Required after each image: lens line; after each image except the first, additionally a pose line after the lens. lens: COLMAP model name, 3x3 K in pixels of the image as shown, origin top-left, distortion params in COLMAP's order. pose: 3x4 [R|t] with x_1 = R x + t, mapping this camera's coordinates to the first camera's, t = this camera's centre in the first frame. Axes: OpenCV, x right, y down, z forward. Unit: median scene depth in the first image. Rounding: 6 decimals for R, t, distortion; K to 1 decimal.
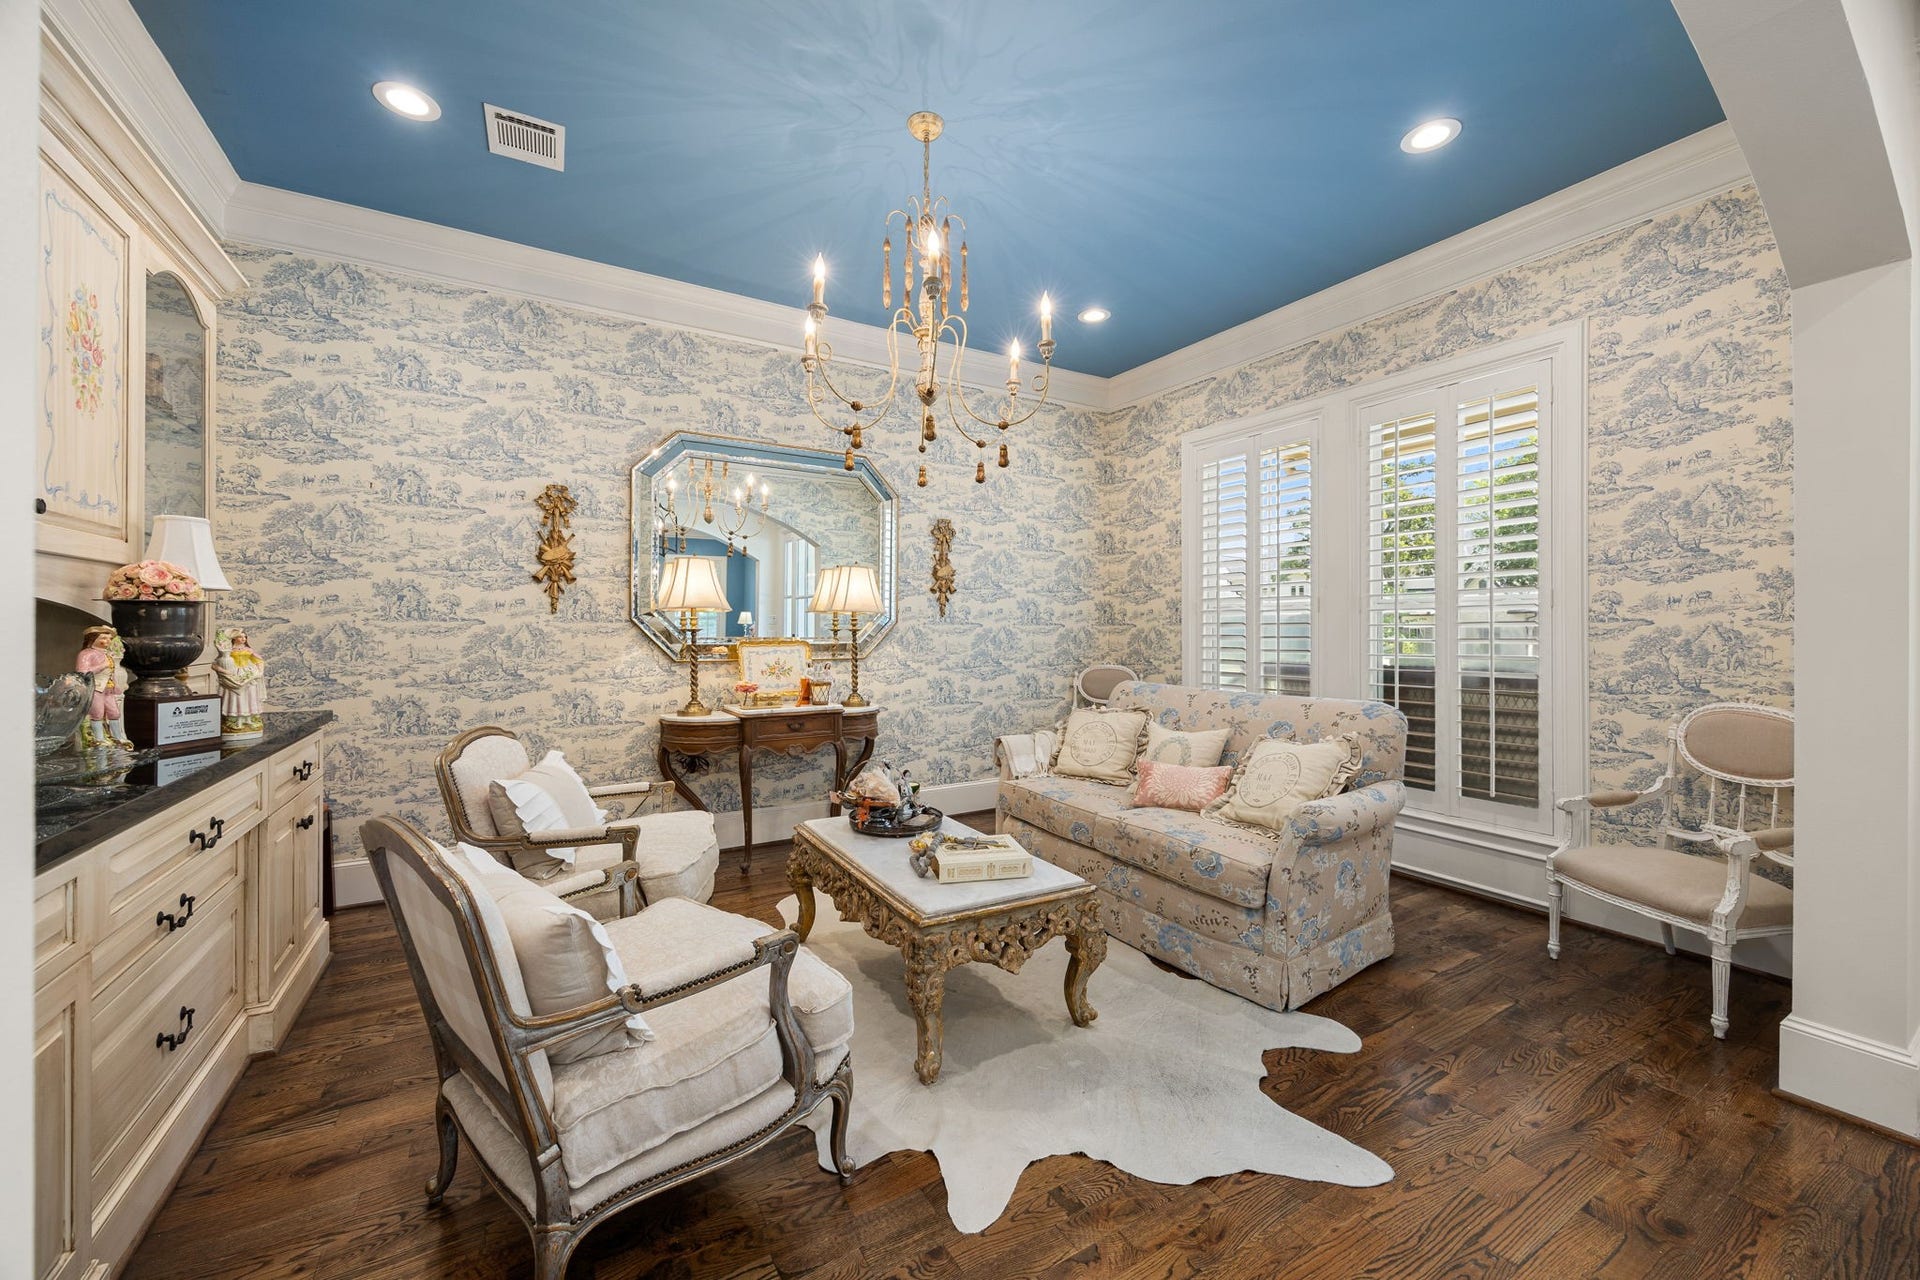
lens RADIAL K [[741.8, 0, 958.5], [0, 741.8, 630.1], [0, 0, 1]] dist [0.012124, -0.000714]
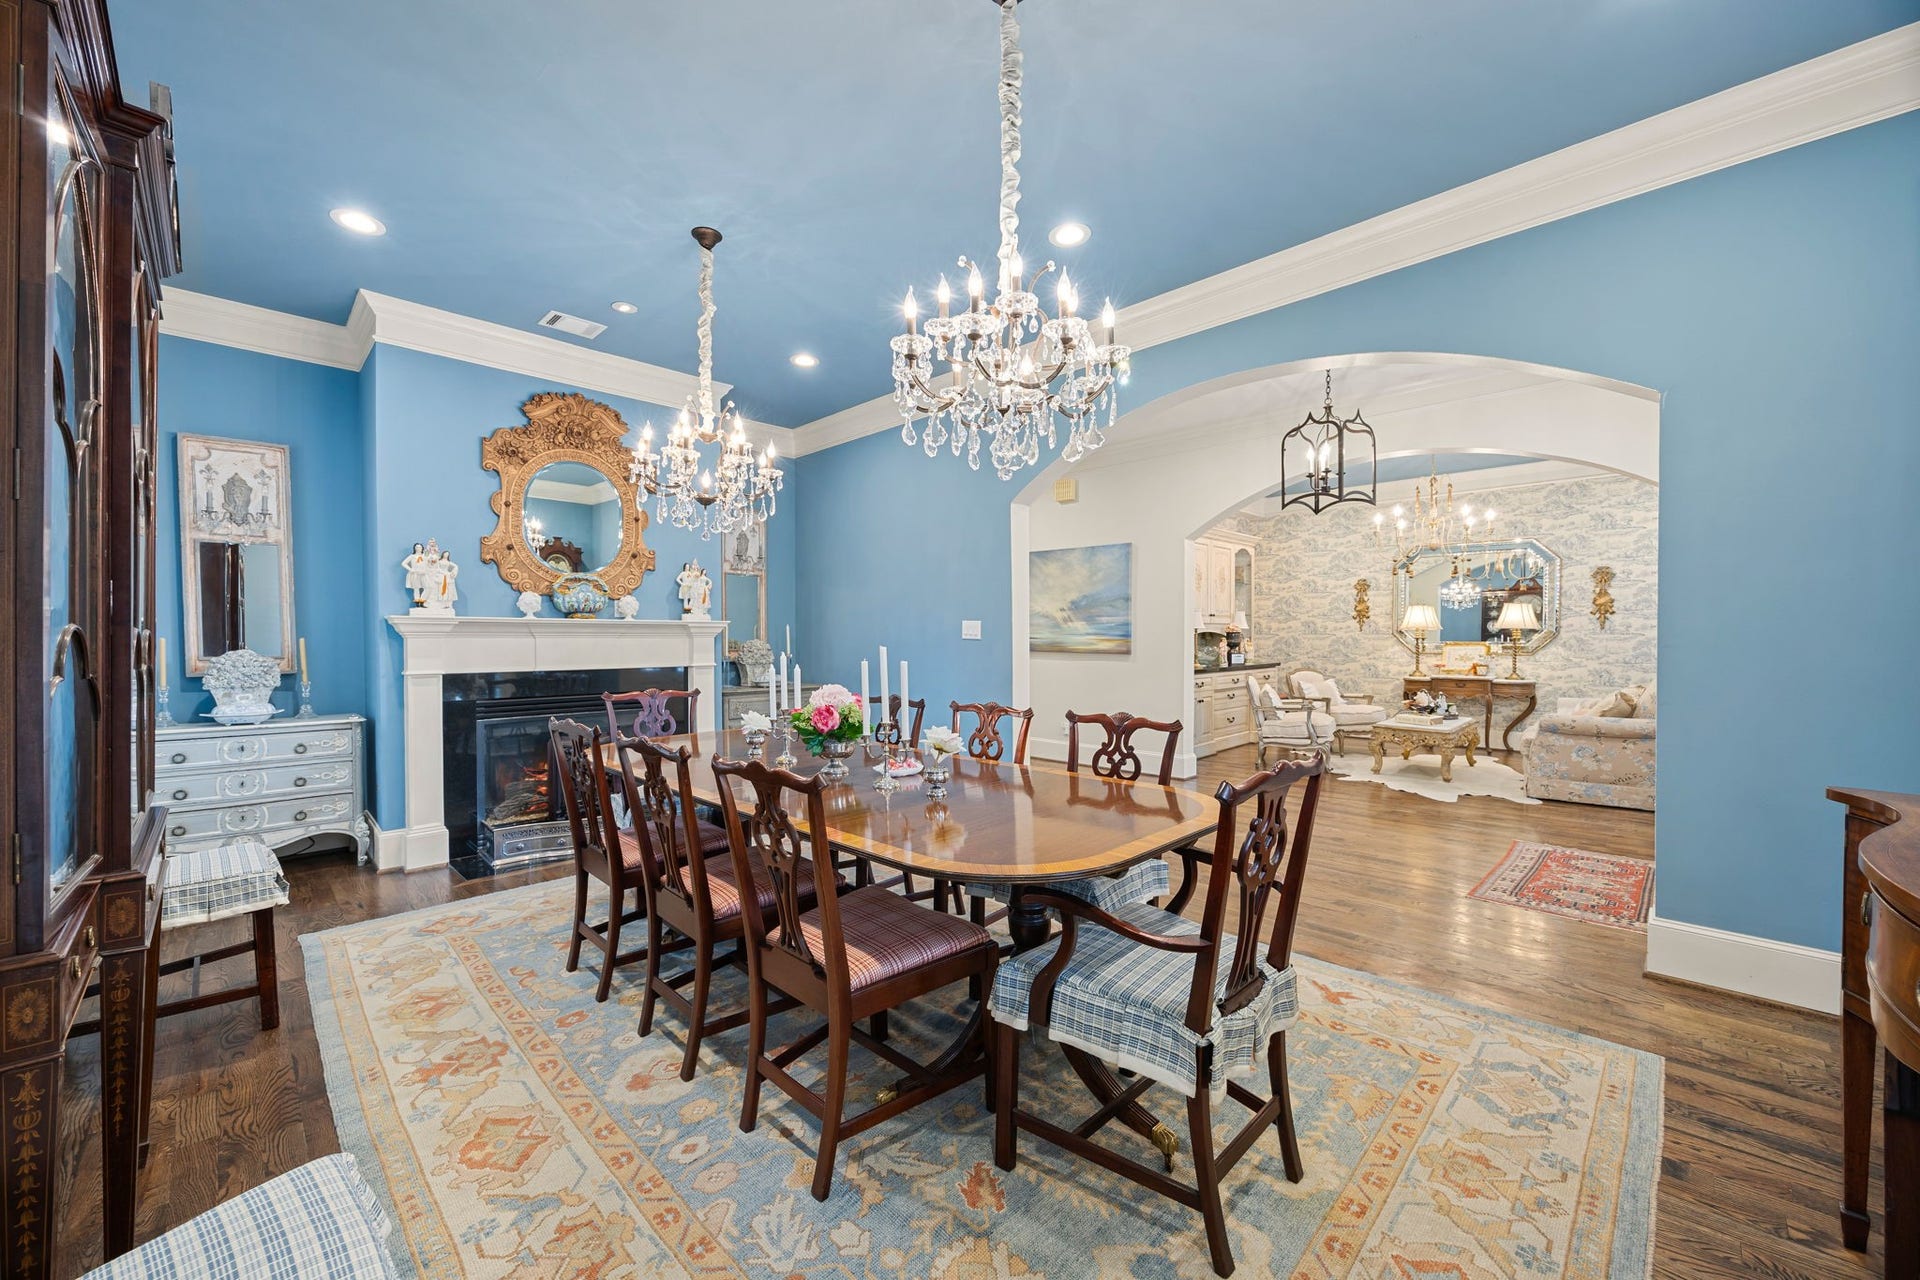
lens RADIAL K [[741.8, 0, 957.7], [0, 741.8, 637.1], [0, 0, 1]] dist [0.012124, -0.000714]
pose [[0.255427, 0.000189, -0.966828, 1.502202], [0.002336, 0.999997, 0.000813, -0.008258], [0.966826, -0.002467, 0.255426, -0.923937]]
